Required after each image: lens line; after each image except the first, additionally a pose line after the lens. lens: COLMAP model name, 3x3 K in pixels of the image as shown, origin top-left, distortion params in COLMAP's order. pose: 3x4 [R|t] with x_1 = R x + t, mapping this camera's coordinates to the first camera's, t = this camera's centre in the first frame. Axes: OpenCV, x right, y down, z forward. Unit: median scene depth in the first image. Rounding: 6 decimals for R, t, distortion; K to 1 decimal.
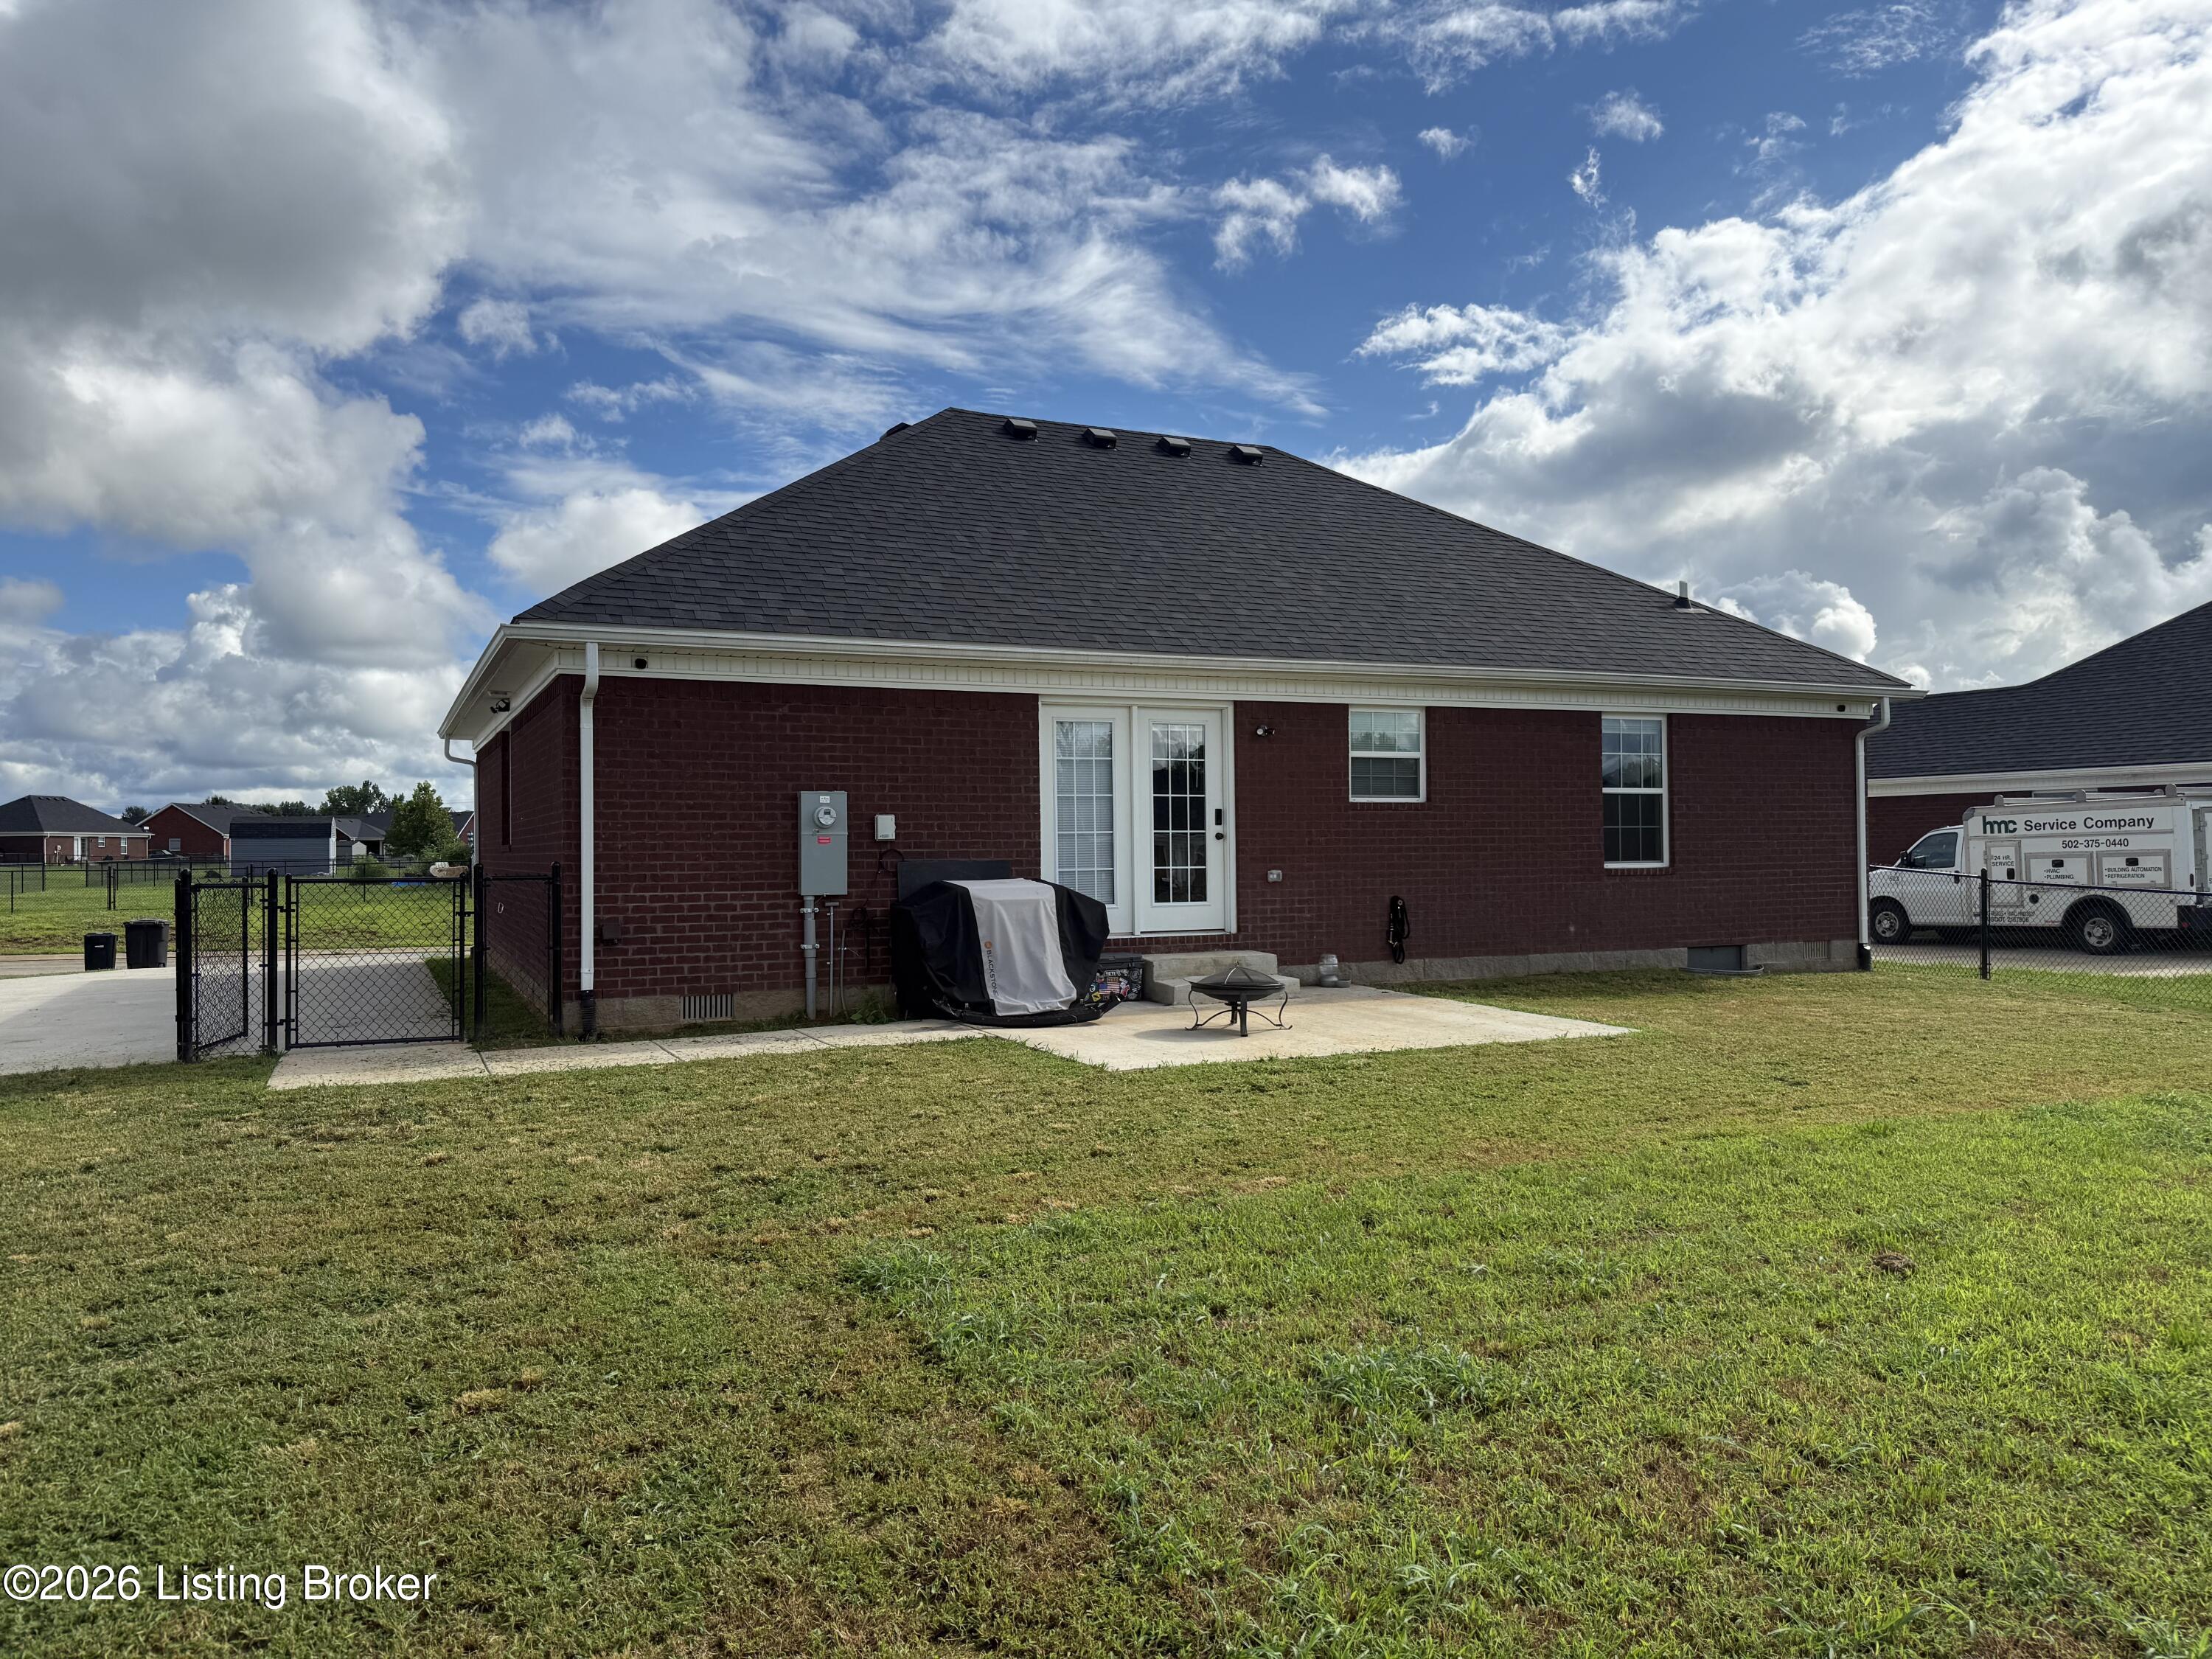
lens RADIAL K [[1566.9, 0, 1093.7], [0, 1566.9, 829.7], [0, 0, 1]] dist [0.002324, 0.000078]
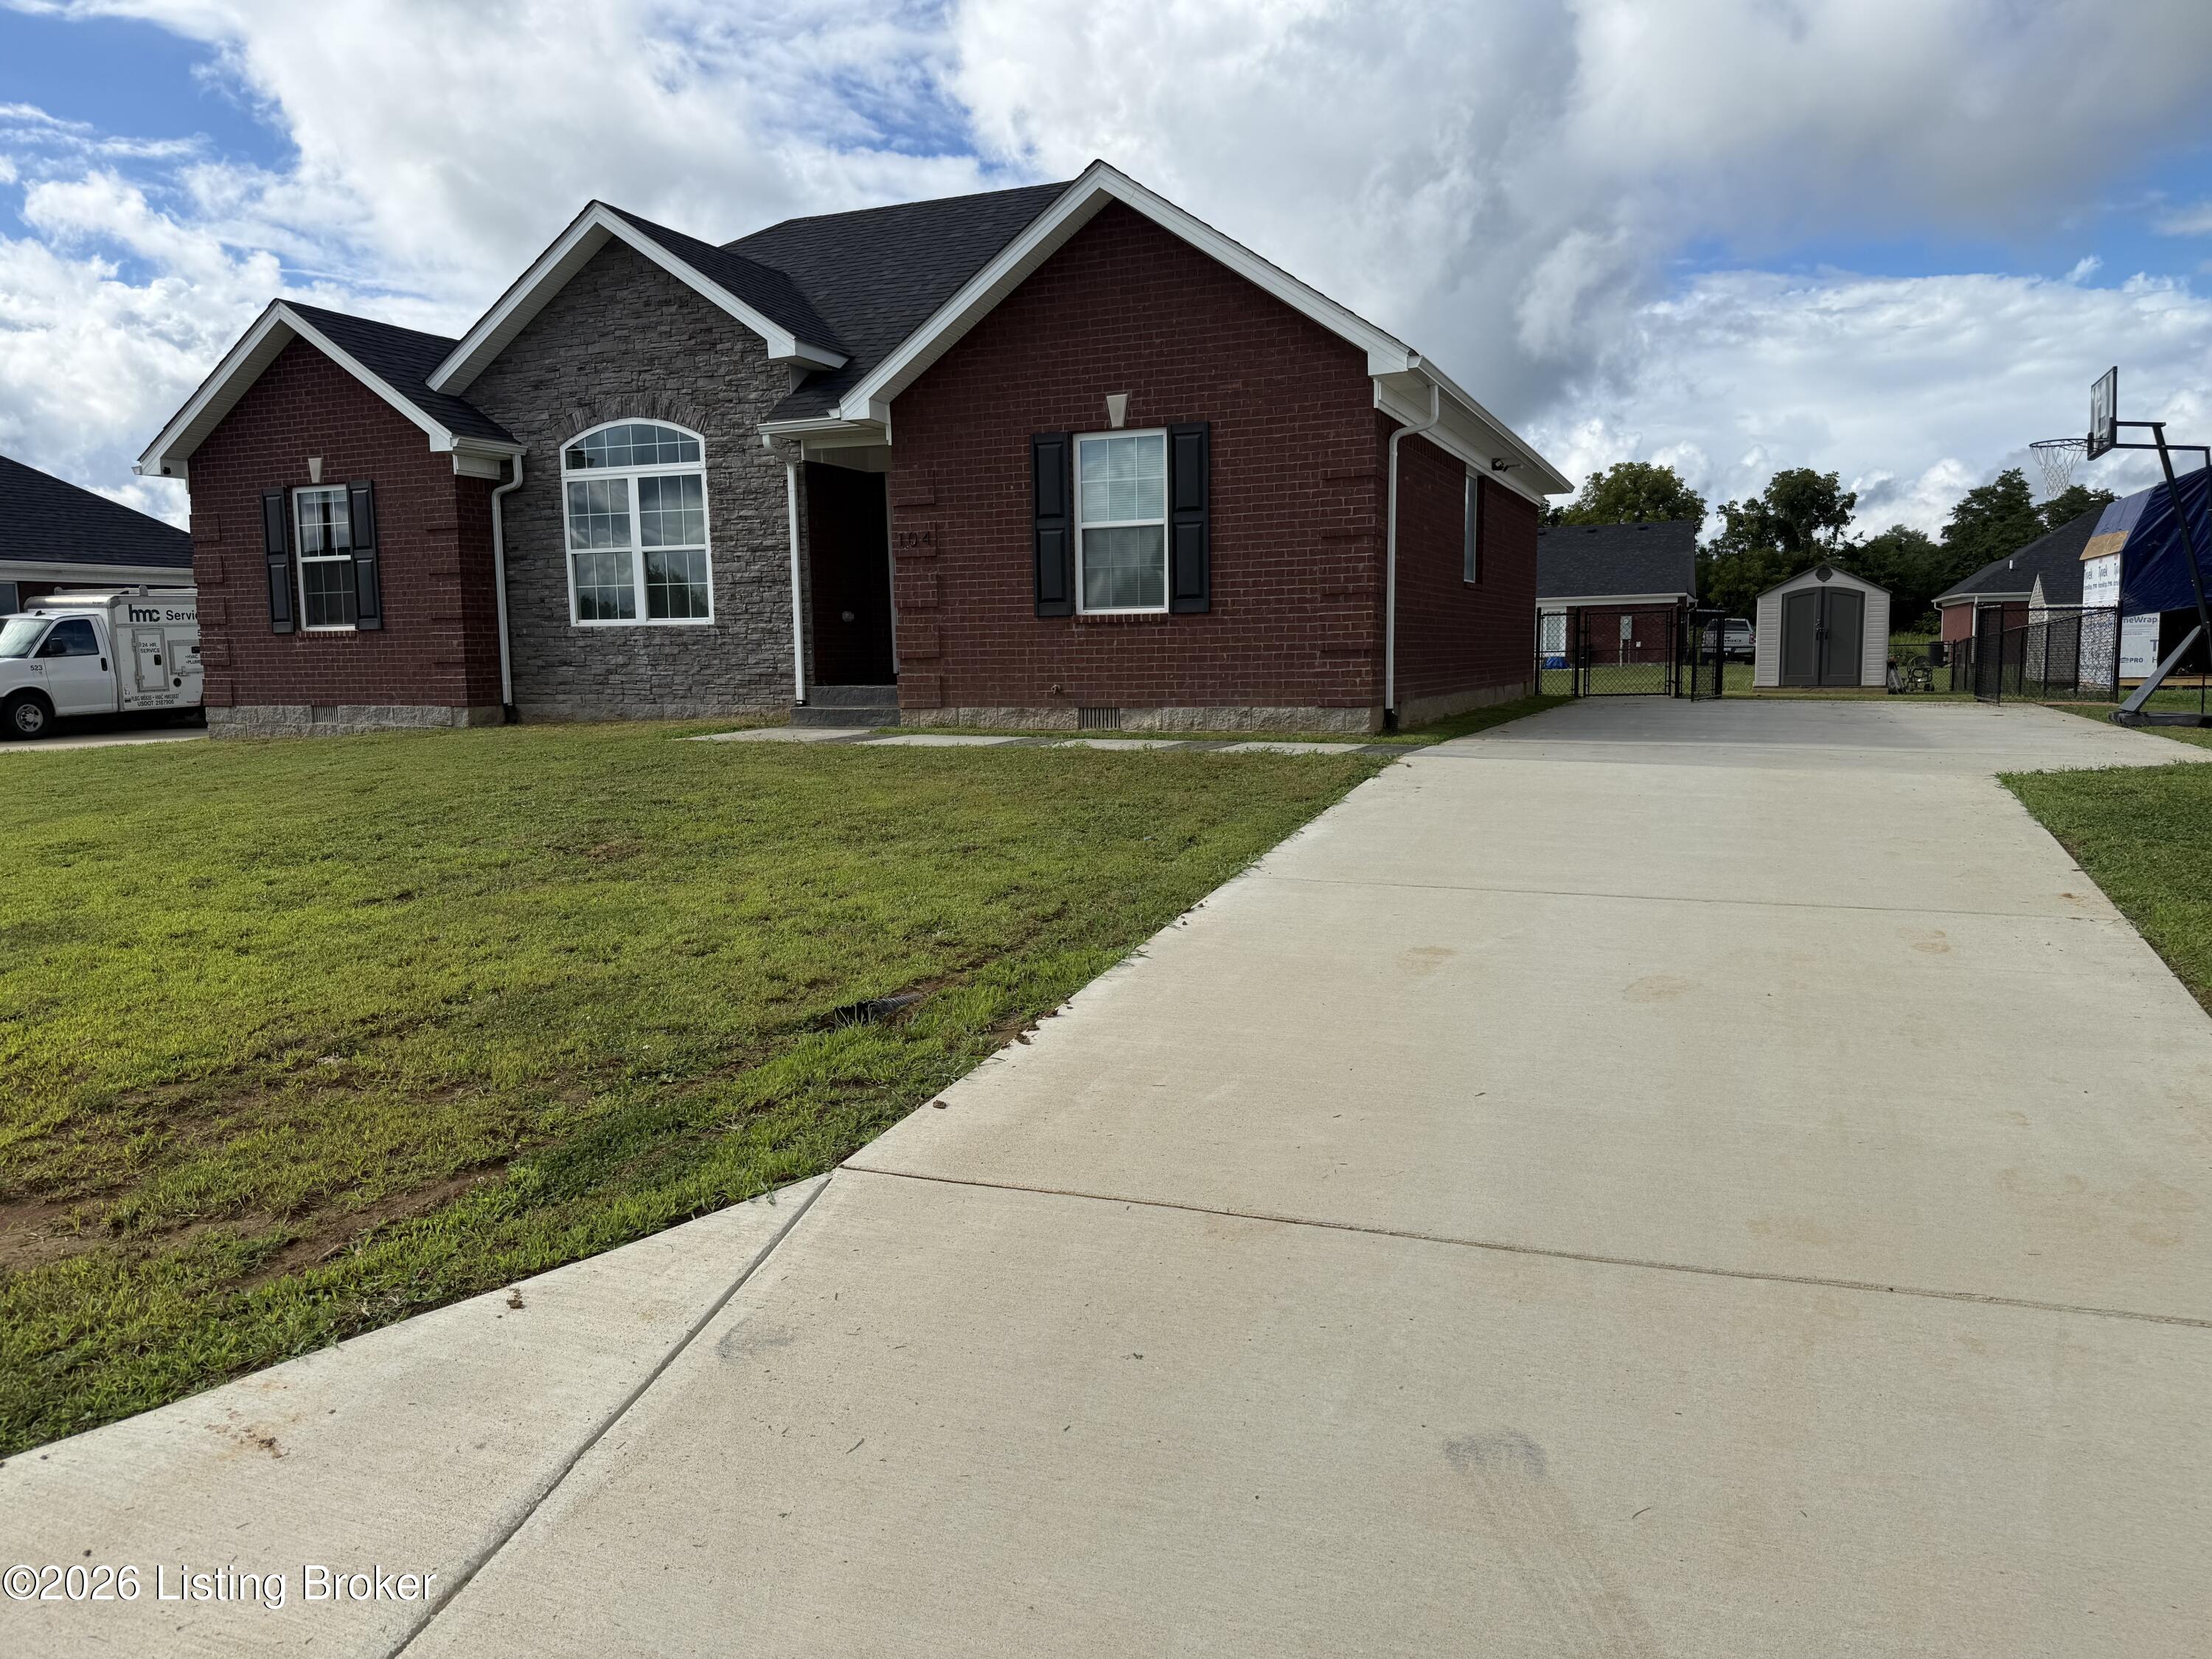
lens RADIAL K [[1566.9, 0, 1098.2], [0, 1566.9, 828.9], [0, 0, 1]] dist [0.002324, 0.000078]
pose [[-0.679573, -0.073961, 0.729870, -0.641758], [-0.003172, 0.995192, 0.097894, 0.036348], [-0.733601, 0.064211, -0.676540, 1.268899]]
